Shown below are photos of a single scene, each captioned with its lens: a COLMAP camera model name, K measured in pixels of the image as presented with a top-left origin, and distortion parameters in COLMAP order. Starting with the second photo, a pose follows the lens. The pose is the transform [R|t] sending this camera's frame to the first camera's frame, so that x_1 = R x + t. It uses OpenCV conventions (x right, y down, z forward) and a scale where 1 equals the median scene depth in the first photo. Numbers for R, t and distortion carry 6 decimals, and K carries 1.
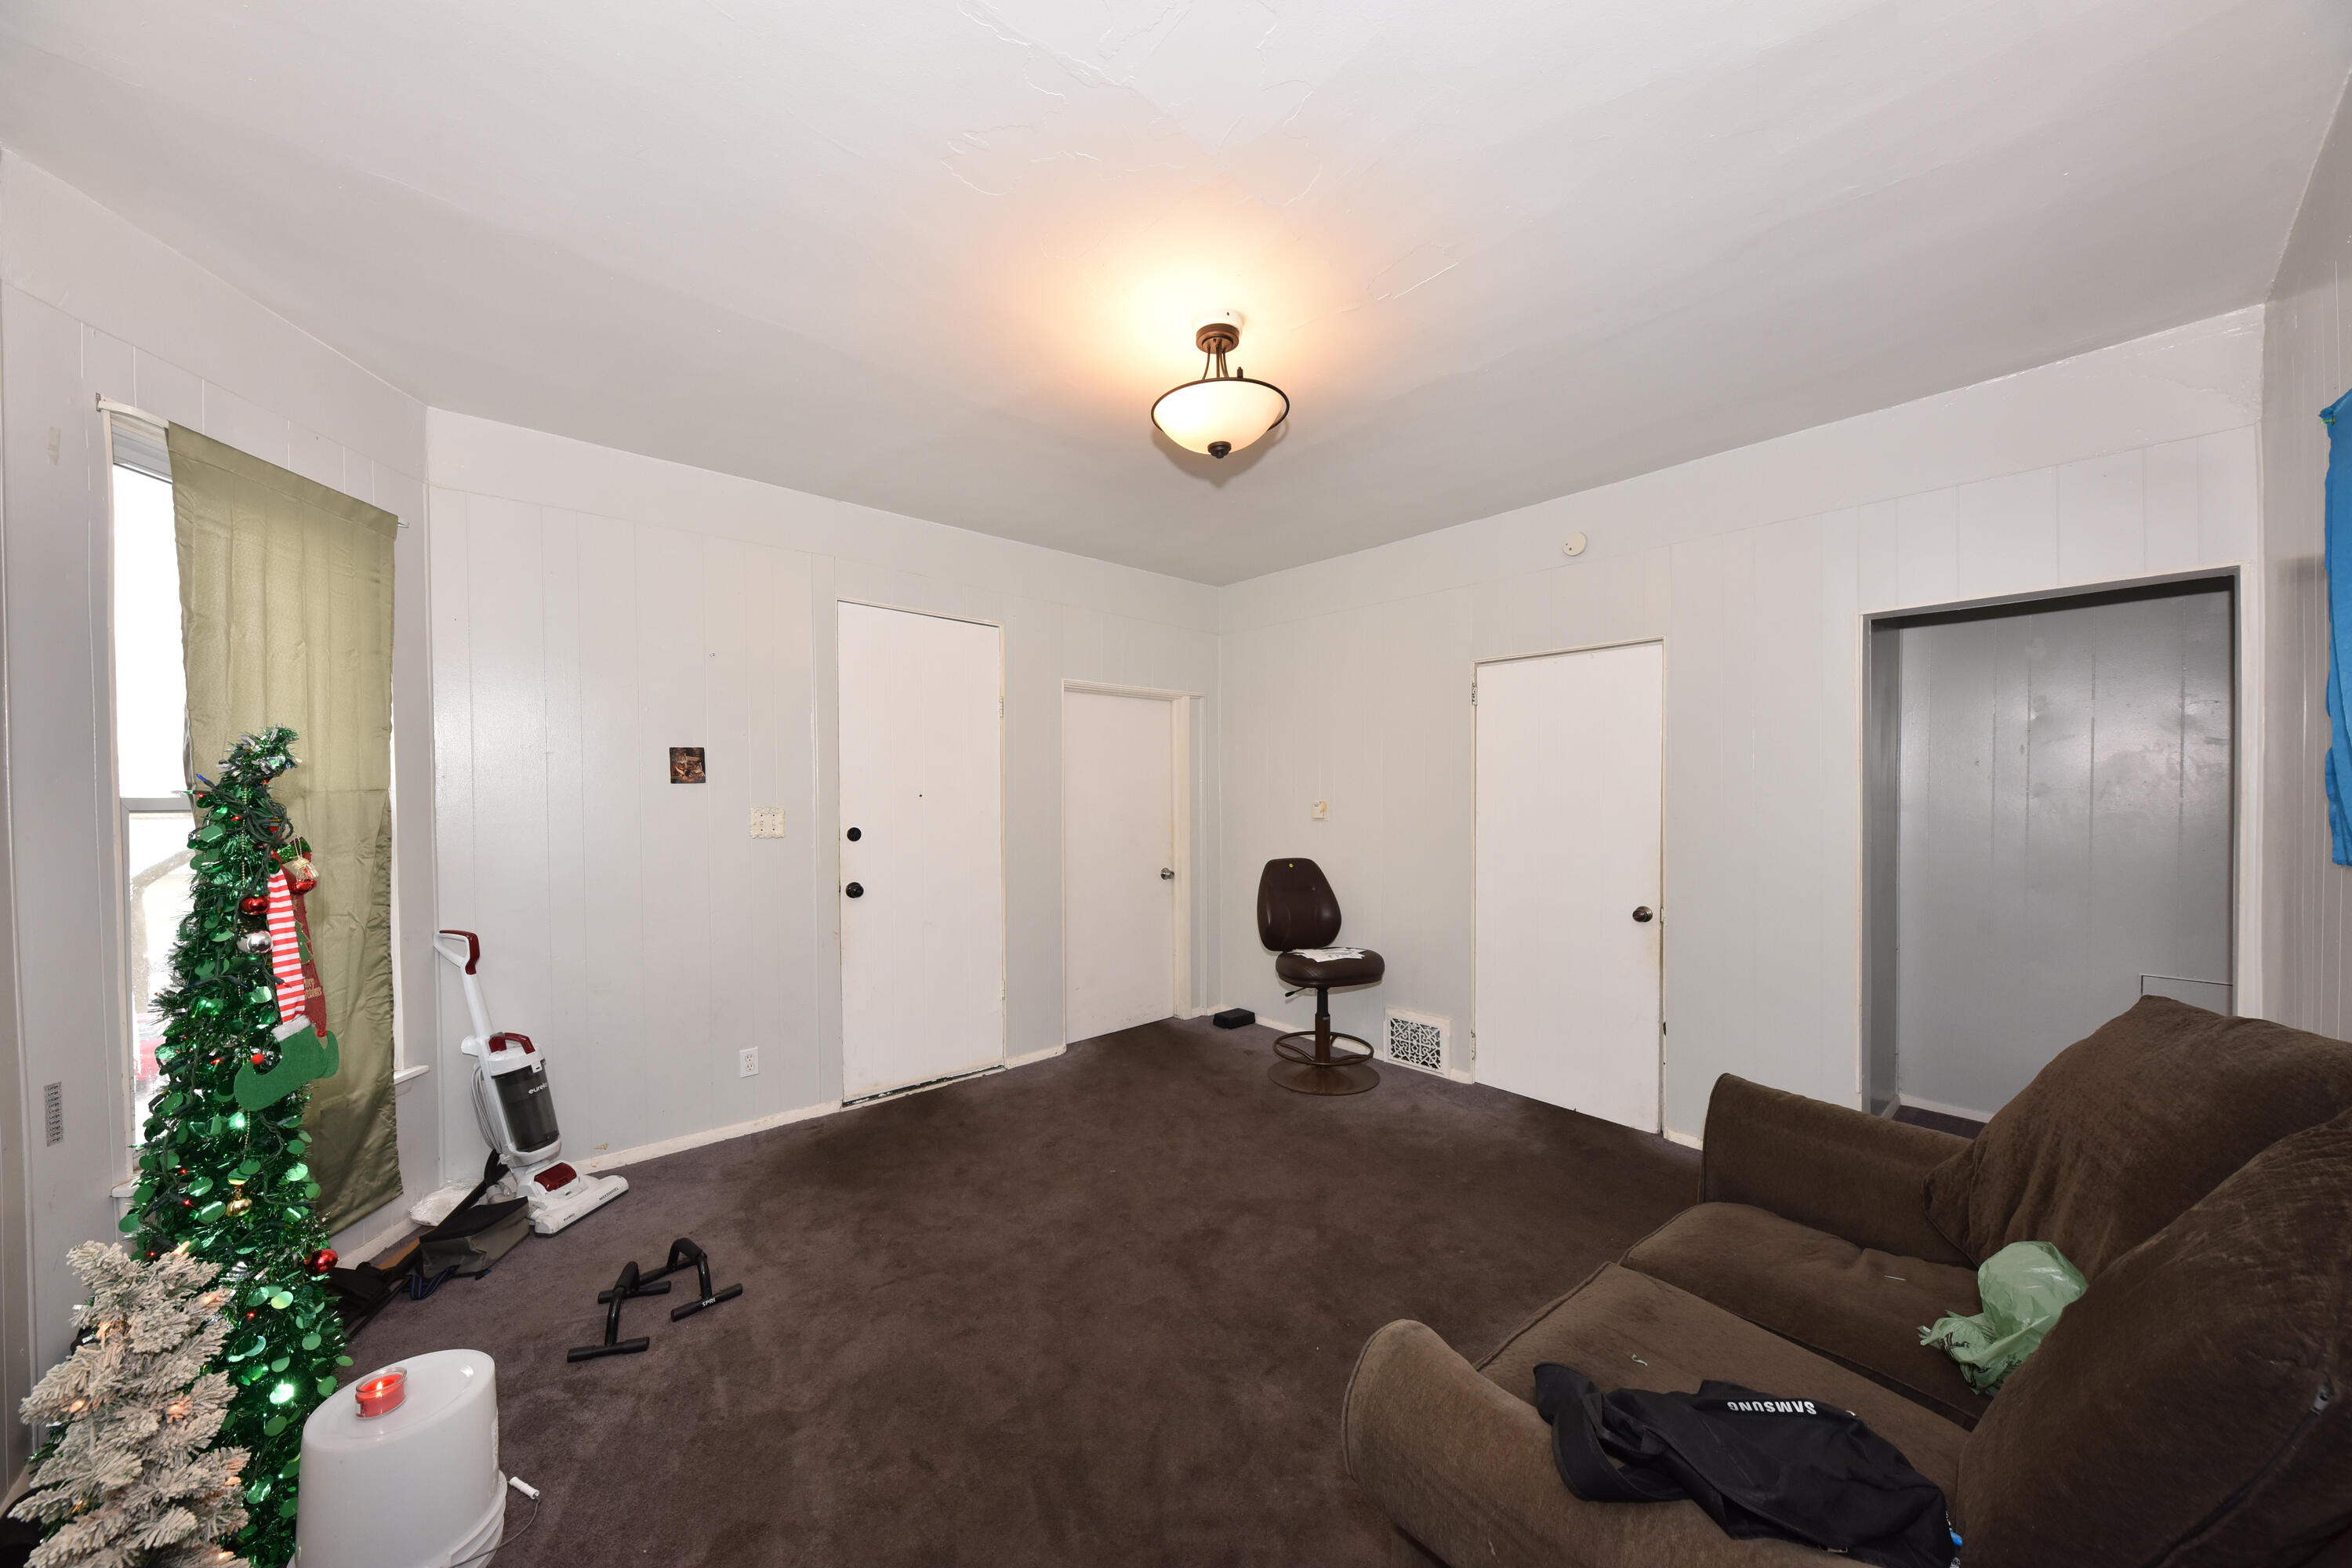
lens RADIAL K [[800.4, 0, 1181.9], [0, 800.4, 795.4], [0, 0, 1]] dist [0.000775, -0.000025]
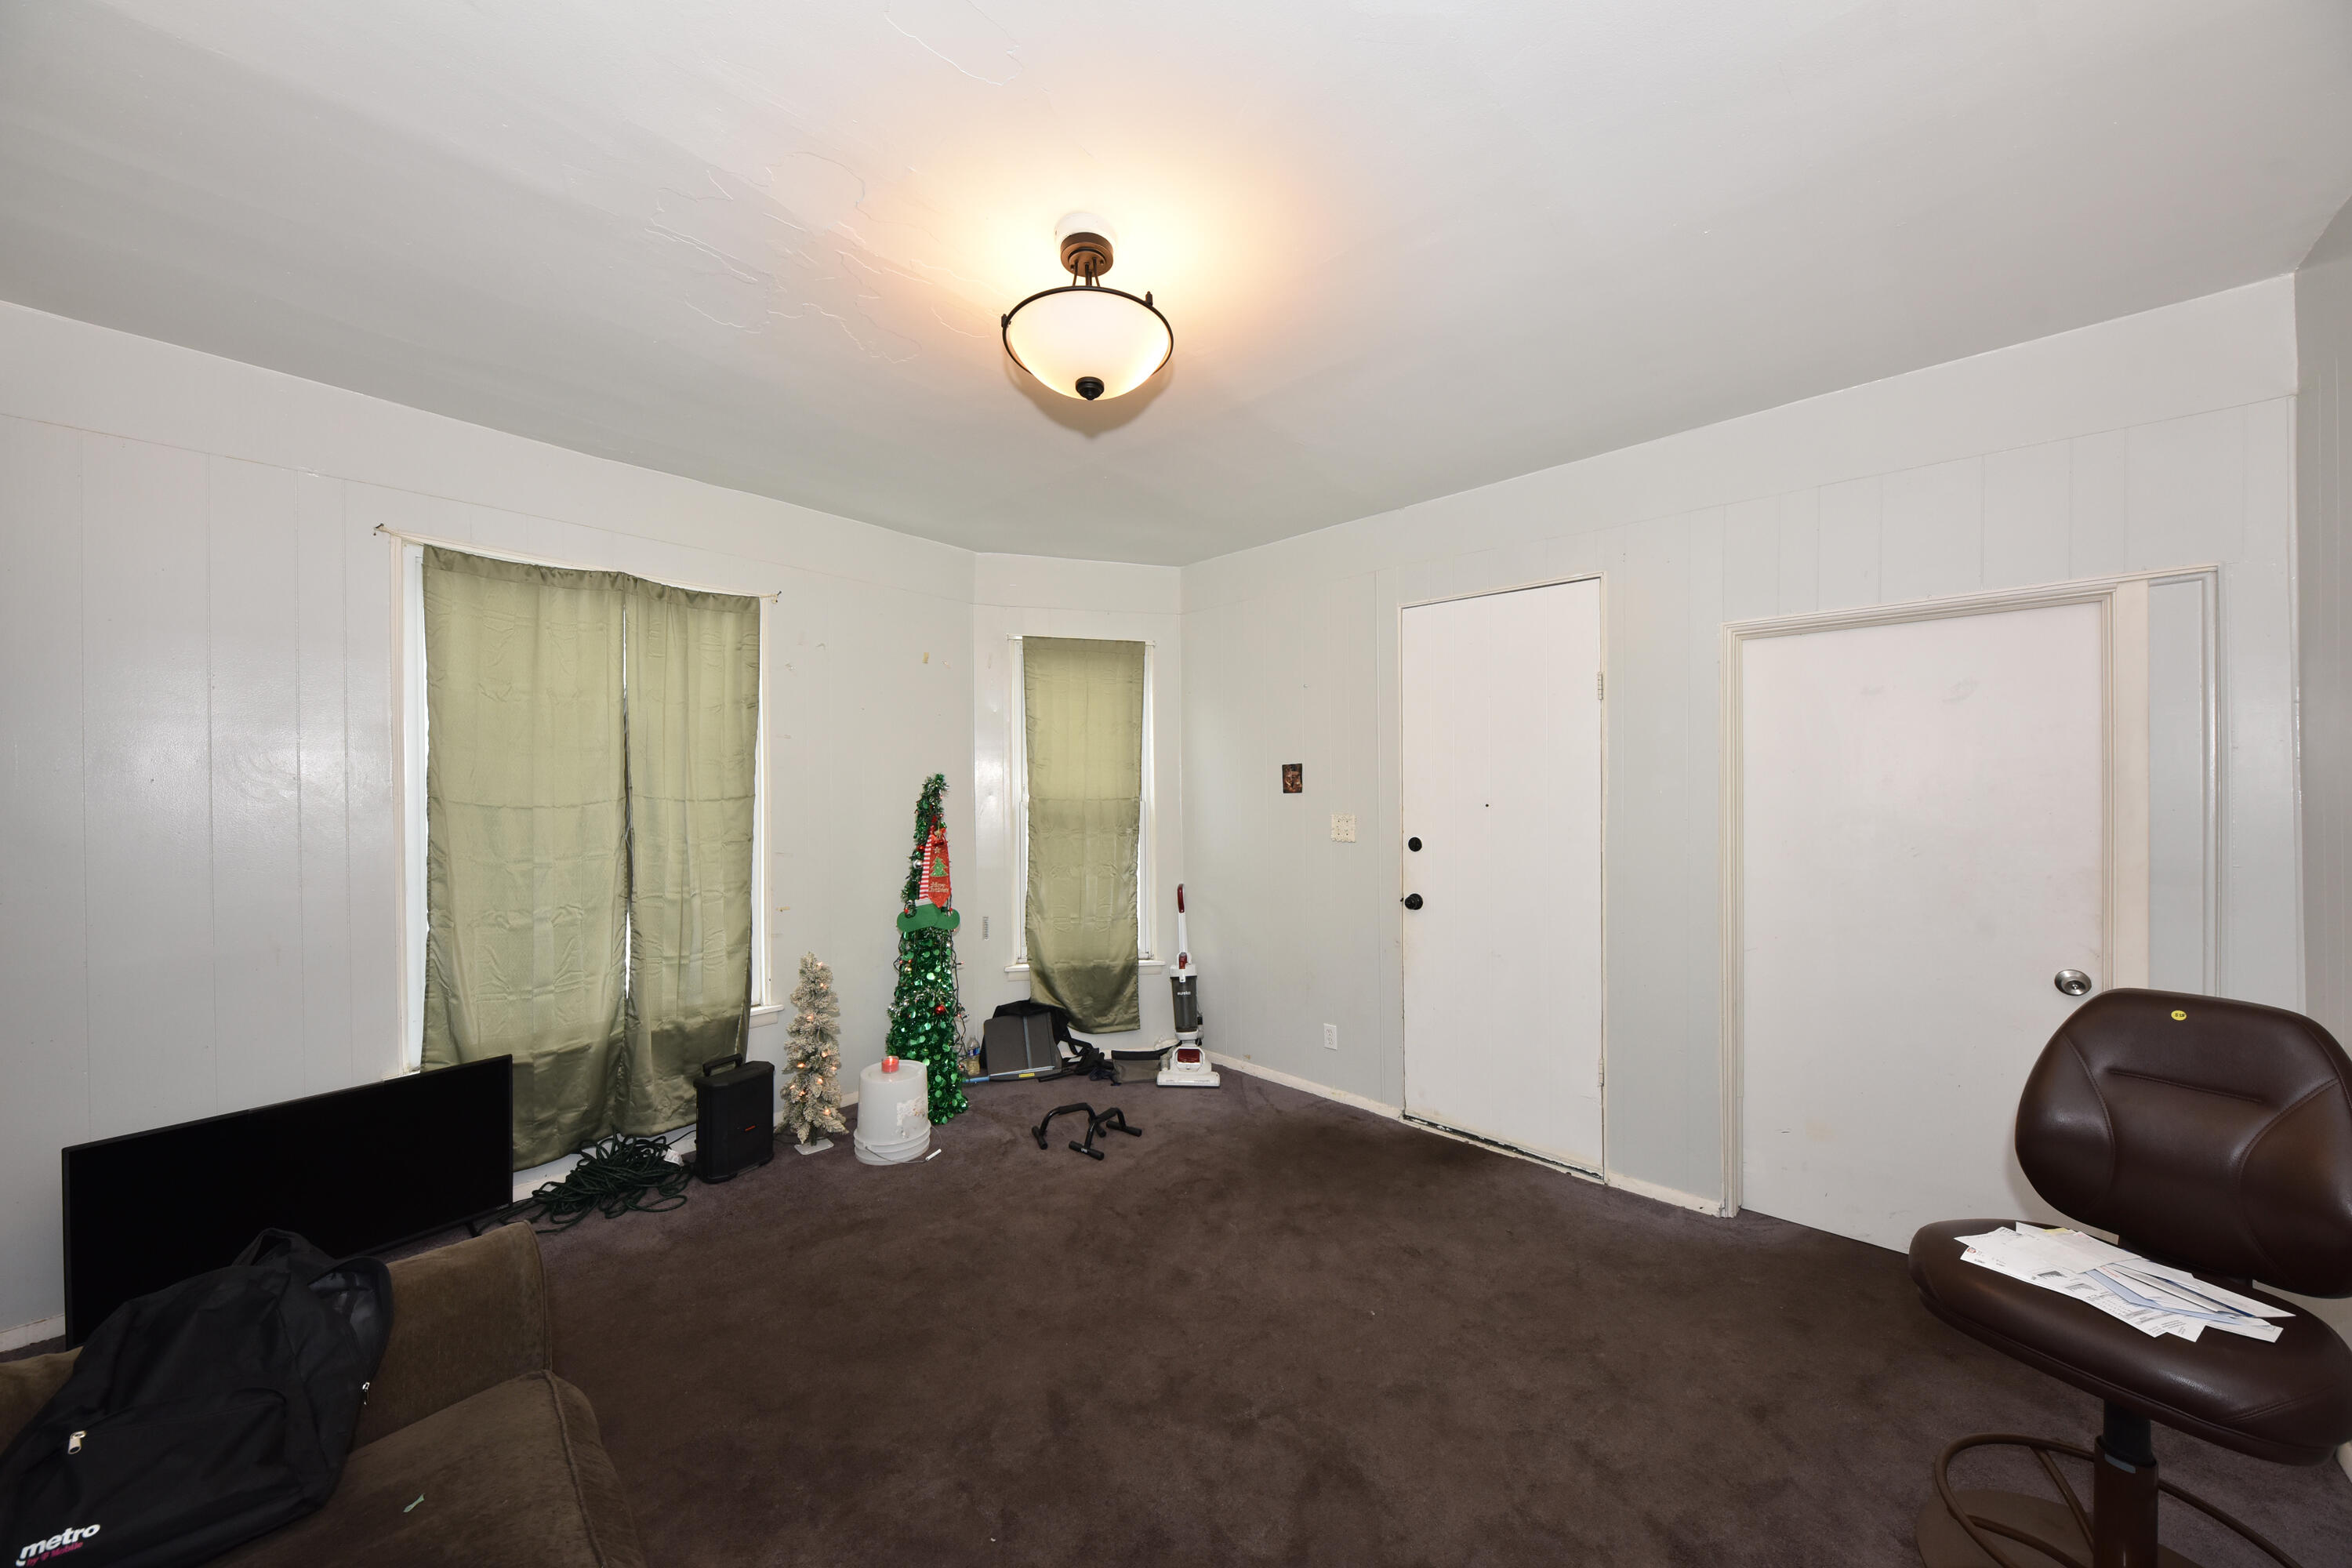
lens RADIAL K [[841.0, 0, 1176.0], [0, 841.0, 784.0], [0, 0, 1]] dist [0.000002, -0.000018]
pose [[0.069562, 0.002932, -0.997573, 0.639150], [0.008386, 0.999959, 0.003524, -0.033715], [0.997542, -0.008611, 0.069535, 0.696844]]
